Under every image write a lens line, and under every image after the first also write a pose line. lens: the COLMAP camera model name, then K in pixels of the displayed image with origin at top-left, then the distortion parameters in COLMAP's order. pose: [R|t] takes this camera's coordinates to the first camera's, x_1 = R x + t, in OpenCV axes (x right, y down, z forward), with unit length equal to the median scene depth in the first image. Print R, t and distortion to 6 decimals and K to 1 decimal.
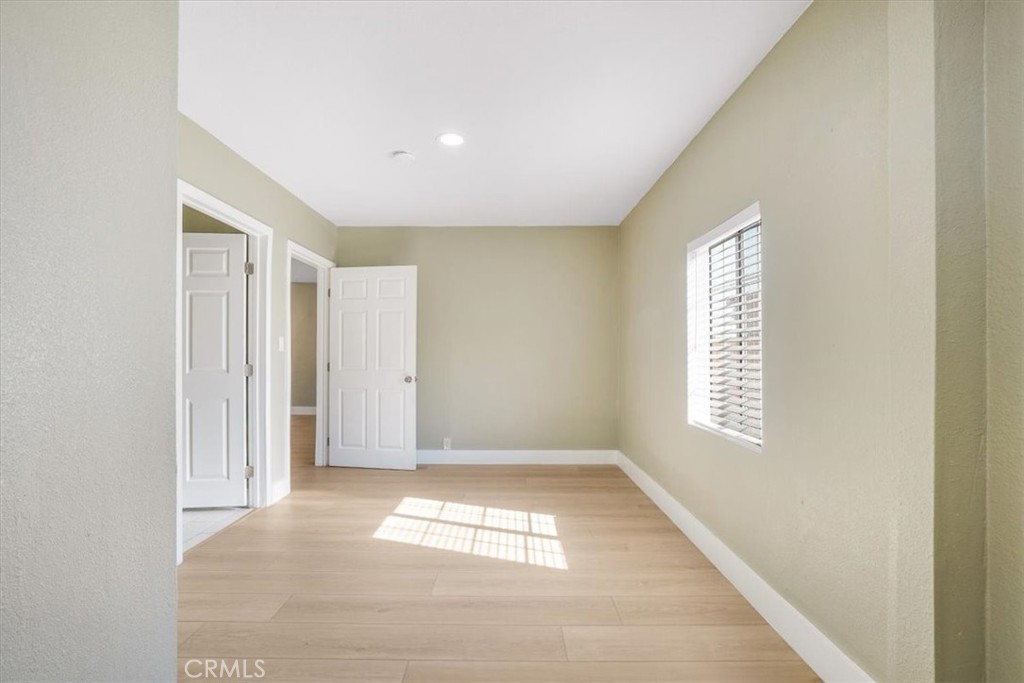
lens RADIAL K [[446.6, 0, 508.3], [0, 446.6, 347.9], [0, 0, 1]] dist [-0.001742, 0.000859]
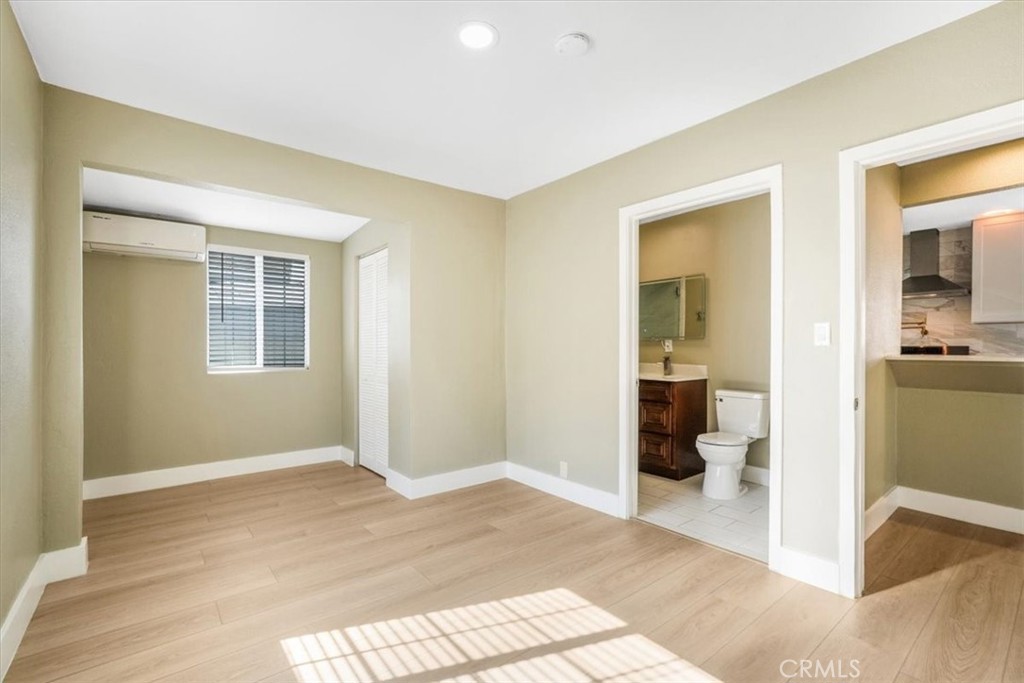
lens RADIAL K [[446.6, 0, 502.6], [0, 446.6, 347.7], [0, 0, 1]] dist [-0.001742, 0.000859]
pose [[-0.777770, 0.001767, -0.628546, 0.284678], [0.006706, 0.999962, -0.005486, 0.013324], [0.628513, -0.008482, -0.777753, 1.658507]]
